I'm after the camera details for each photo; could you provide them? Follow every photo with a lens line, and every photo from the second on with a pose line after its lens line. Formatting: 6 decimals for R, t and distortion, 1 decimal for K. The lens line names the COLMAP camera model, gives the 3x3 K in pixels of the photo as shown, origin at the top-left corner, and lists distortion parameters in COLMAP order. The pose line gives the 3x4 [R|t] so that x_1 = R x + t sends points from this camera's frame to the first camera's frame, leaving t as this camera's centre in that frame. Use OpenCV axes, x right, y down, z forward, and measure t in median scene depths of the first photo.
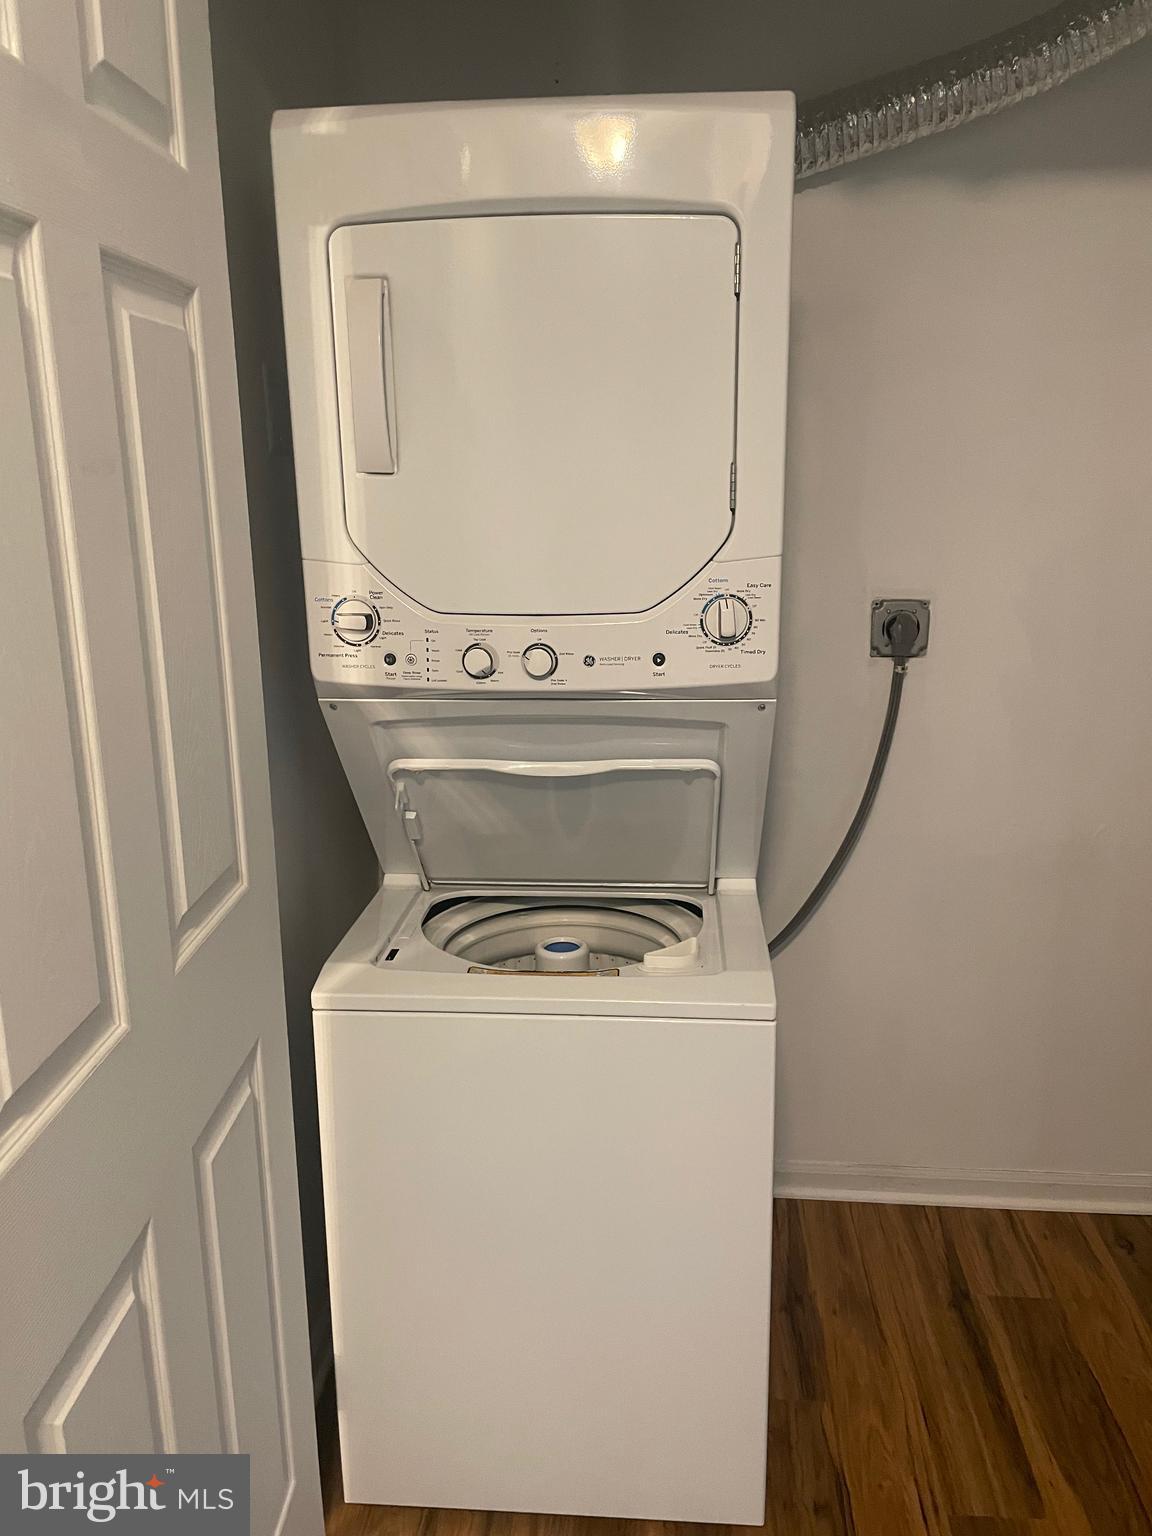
lens RADIAL K [[1171.4, 0, 573.1], [0, 1171.4, 772.8], [0, 0, 1]] dist [0.085659, -0.107547]
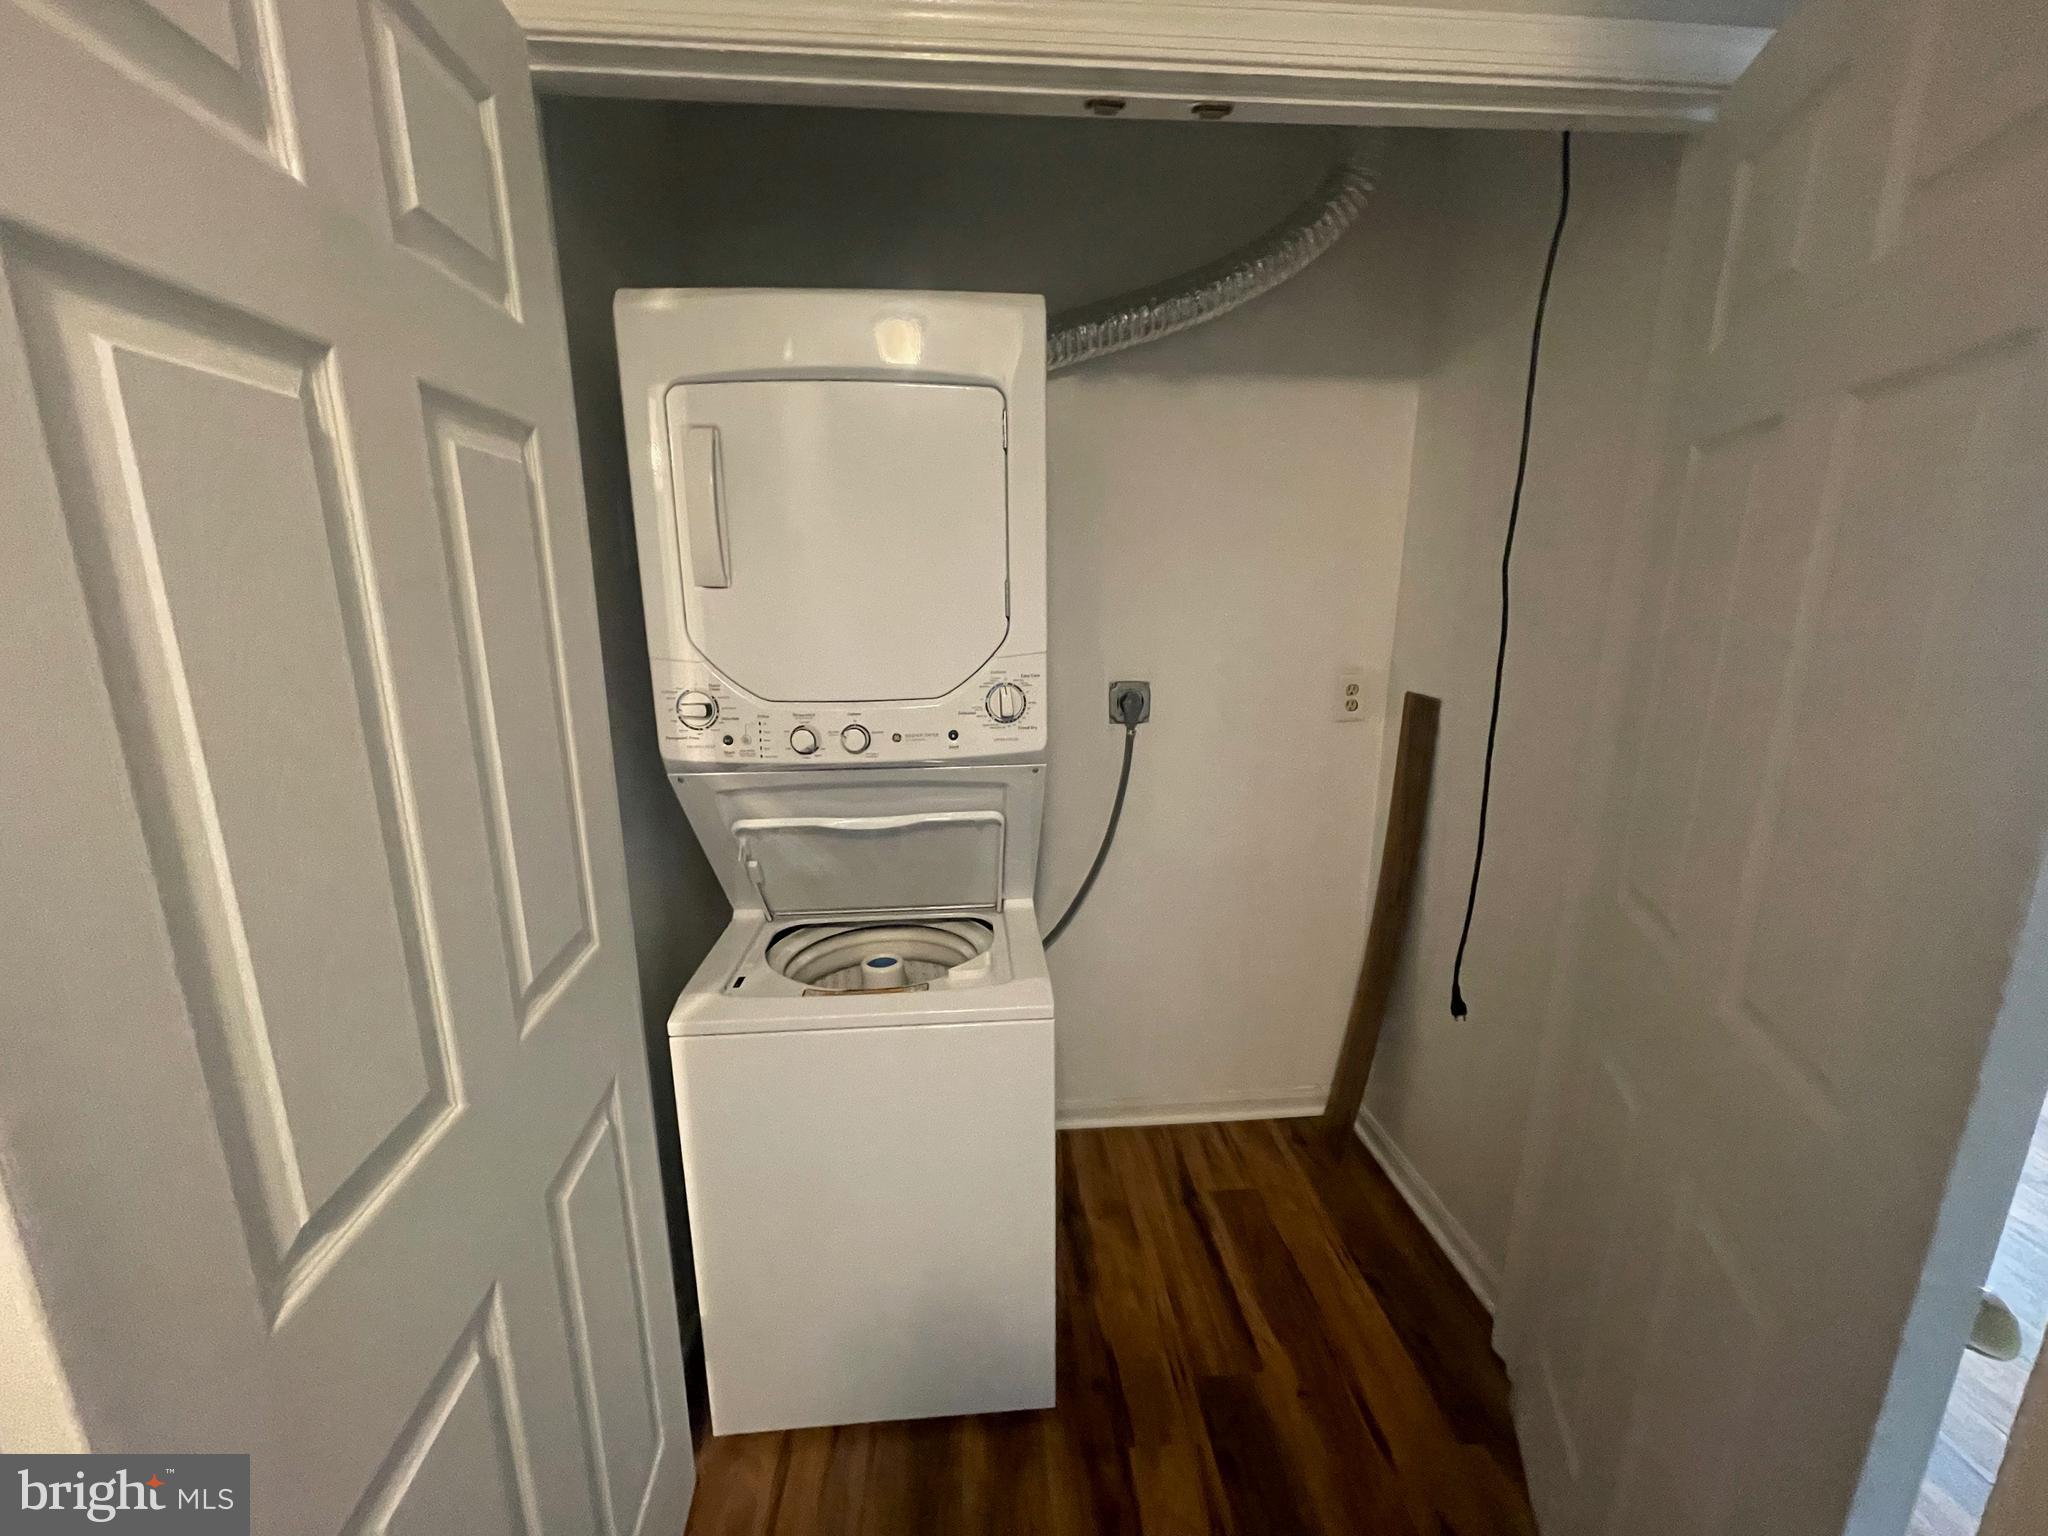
lens RADIAL K [[828.1, 0, 1021.8], [0, 828.1, 764.7], [0, 0, 1]] dist [-0.002863, 0.002815]
pose [[0.987071, -0.029833, 0.157481, 0.005301], [0.035639, 0.998780, -0.034173, -0.030677], [-0.156270, 0.039344, 0.986930, 0.115716]]
